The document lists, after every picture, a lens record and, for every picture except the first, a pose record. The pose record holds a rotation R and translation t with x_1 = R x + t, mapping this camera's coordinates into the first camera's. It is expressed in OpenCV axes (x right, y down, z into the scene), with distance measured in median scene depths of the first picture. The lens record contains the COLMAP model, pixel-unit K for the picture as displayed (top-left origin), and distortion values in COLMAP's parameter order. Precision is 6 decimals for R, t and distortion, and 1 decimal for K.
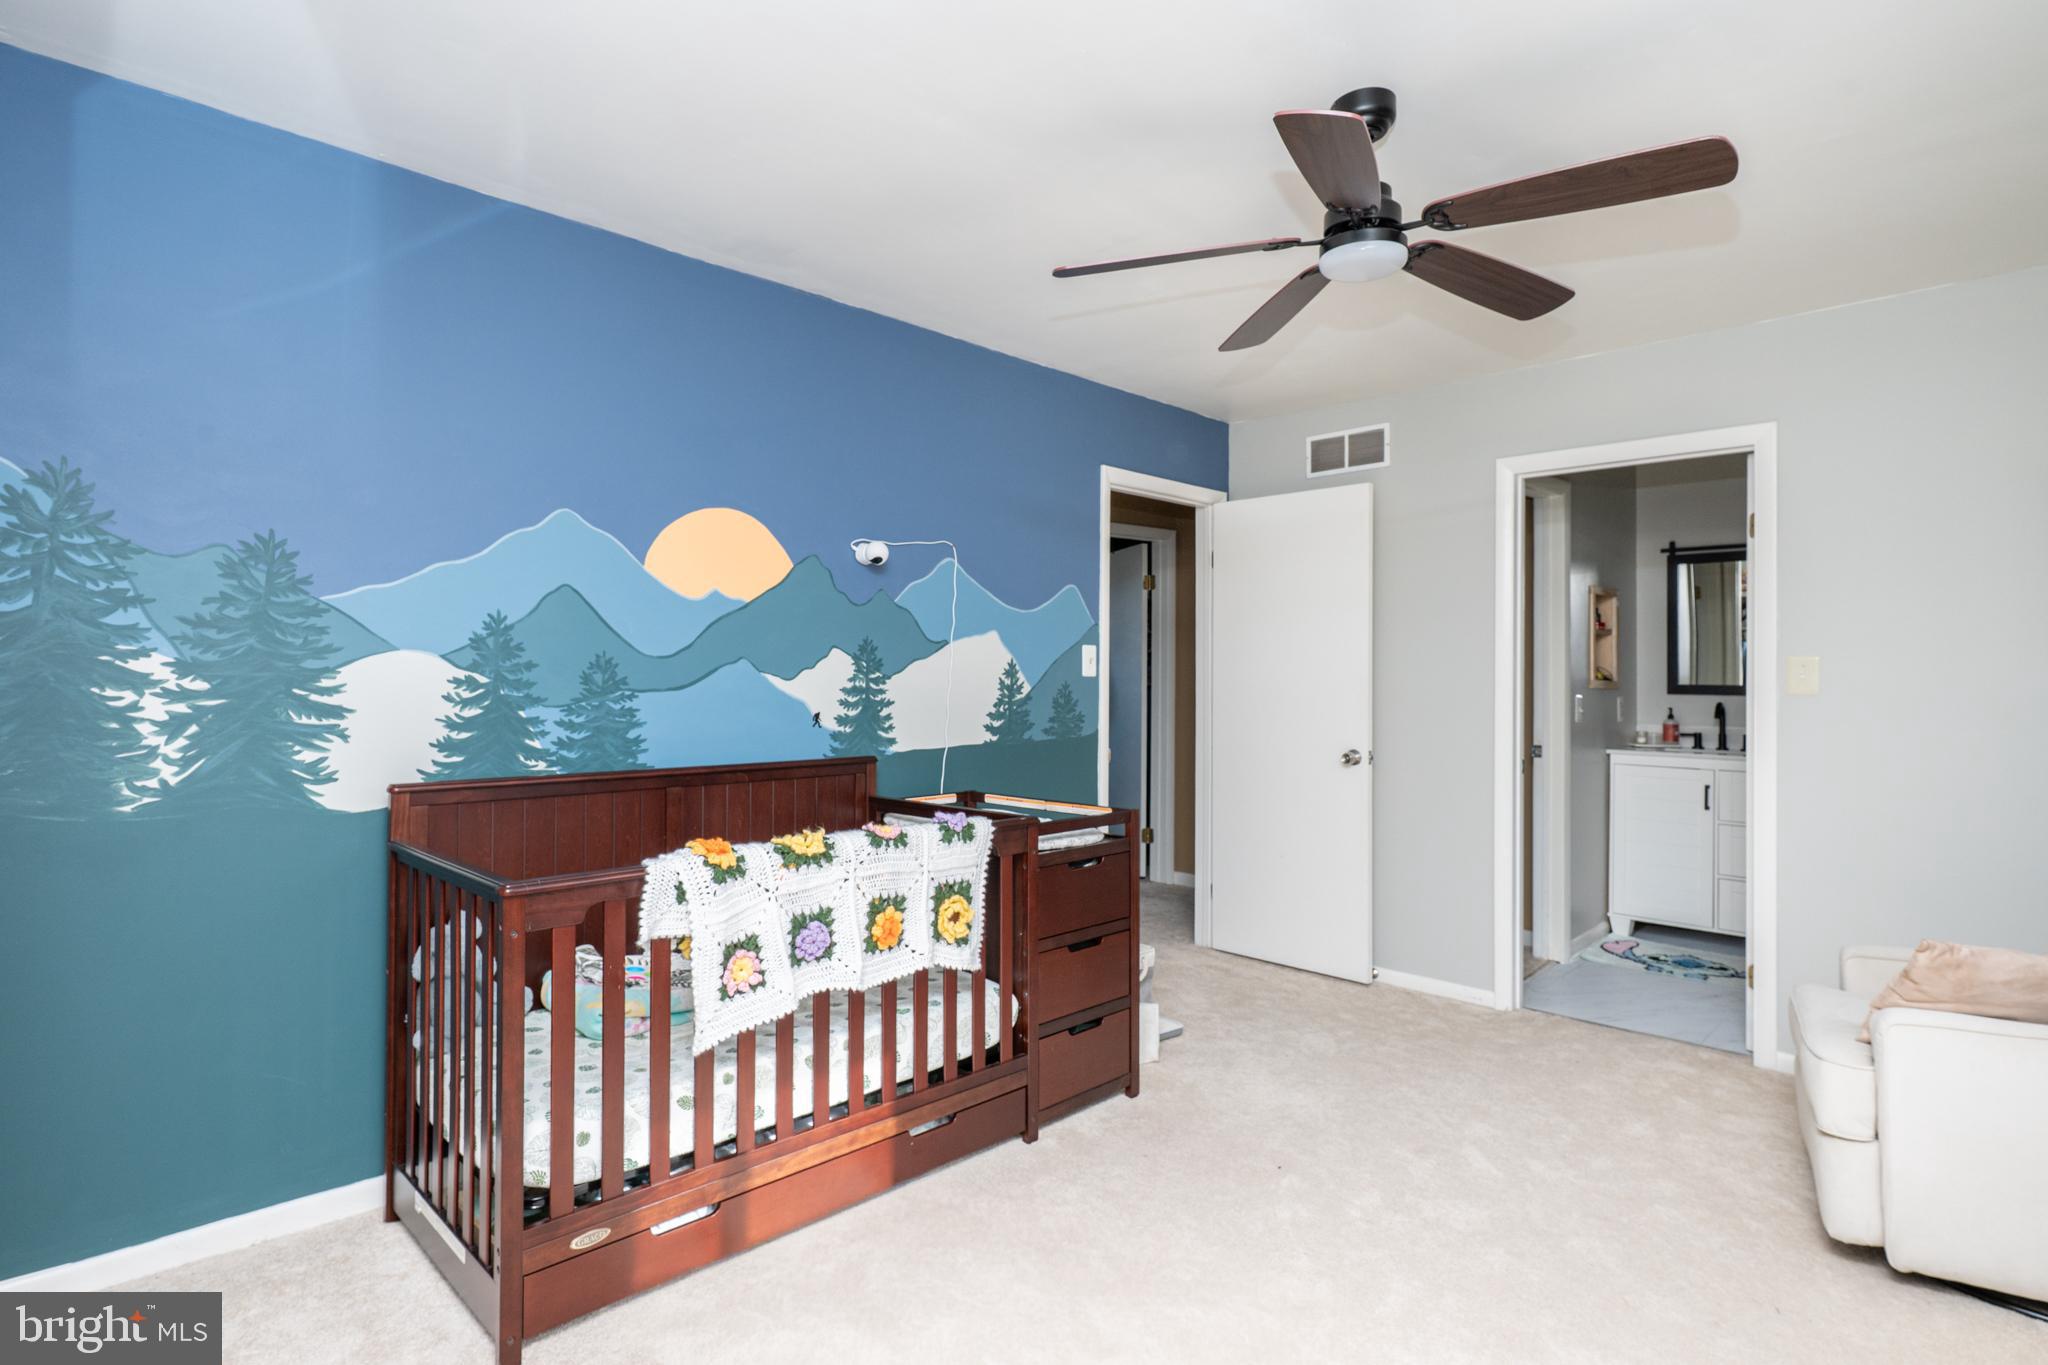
lens RADIAL K [[1051.2, 0, 1020.9], [0, 1051.2, 651.4], [0, 0, 1]] dist [0.002686, 0.000364]
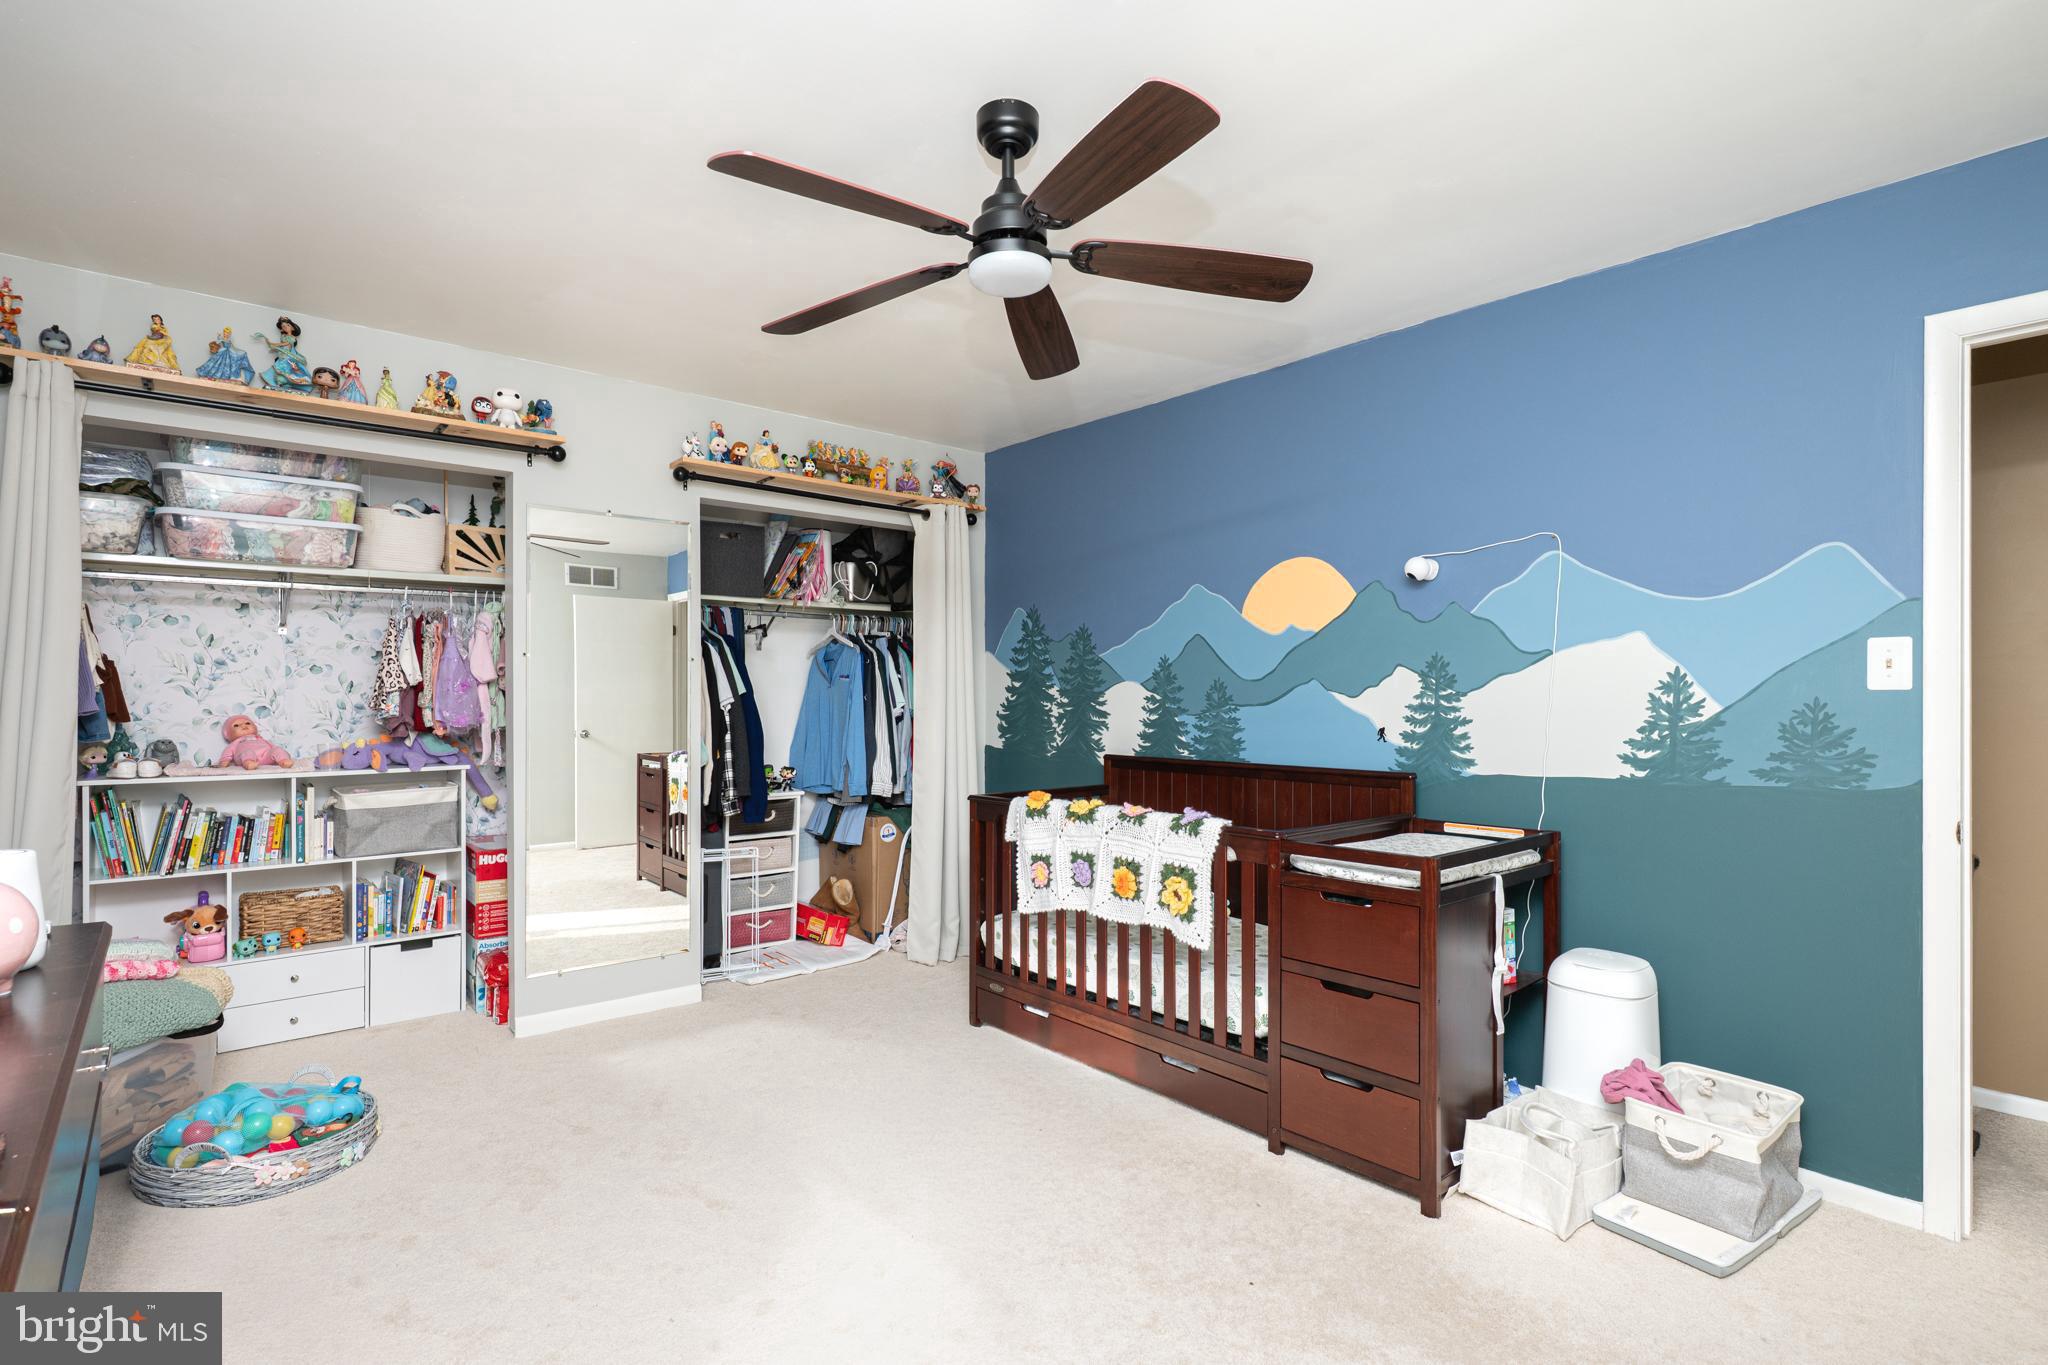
lens RADIAL K [[987.6, 0, 1018.6], [0, 987.6, 683.0], [0, 0, 1]] dist [-0.000750, 0.000136]
pose [[-0.072491, -0.018831, -0.997191, 0.945921], [0.025872, 0.999450, -0.020755, 0.027341], [0.997033, -0.027304, -0.071964, 0.803511]]
